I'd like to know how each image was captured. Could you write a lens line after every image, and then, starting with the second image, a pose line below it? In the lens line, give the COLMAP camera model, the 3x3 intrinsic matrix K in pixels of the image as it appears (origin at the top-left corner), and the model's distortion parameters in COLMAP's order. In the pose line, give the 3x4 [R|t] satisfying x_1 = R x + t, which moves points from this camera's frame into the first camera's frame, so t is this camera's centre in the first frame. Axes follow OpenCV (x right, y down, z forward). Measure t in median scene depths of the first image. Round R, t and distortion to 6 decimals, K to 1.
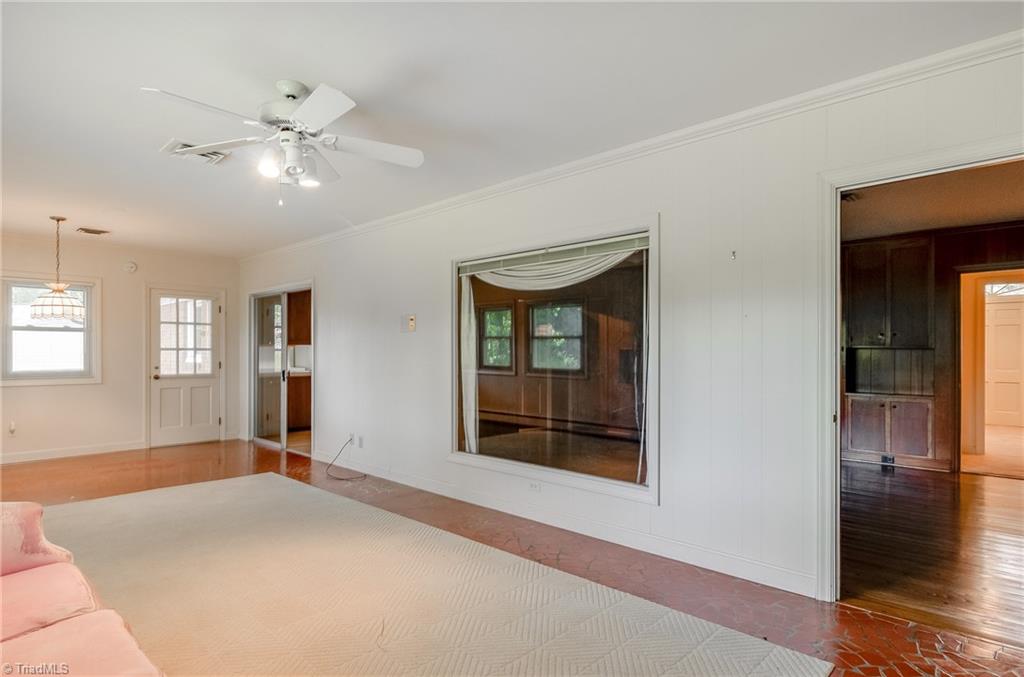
lens RADIAL K [[552.0, 0, 526.5], [0, 552.0, 352.2], [0, 0, 1]] dist [0.005763, -0.001910]
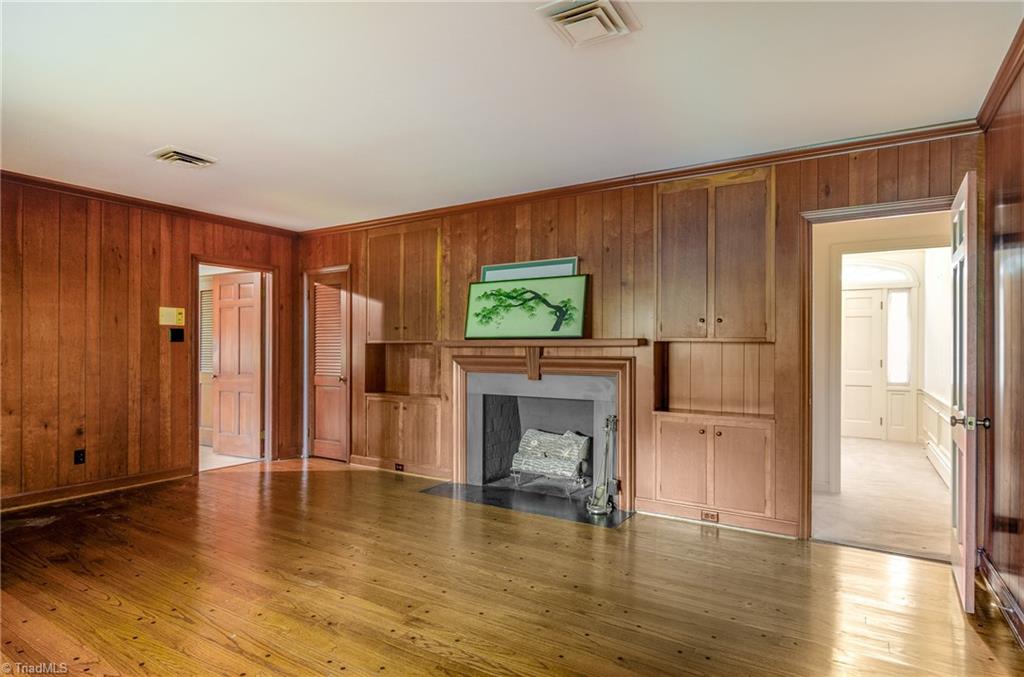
lens RADIAL K [[552.0, 0, 520.1], [0, 552.0, 344.3], [0, 0, 1]] dist [0.005763, -0.001910]
pose [[0.985455, 0.007011, 0.169793, 0.330196], [-0.005625, 0.999947, -0.008643, 0.002653], [-0.169845, 0.007563, 0.985442, 0.411144]]
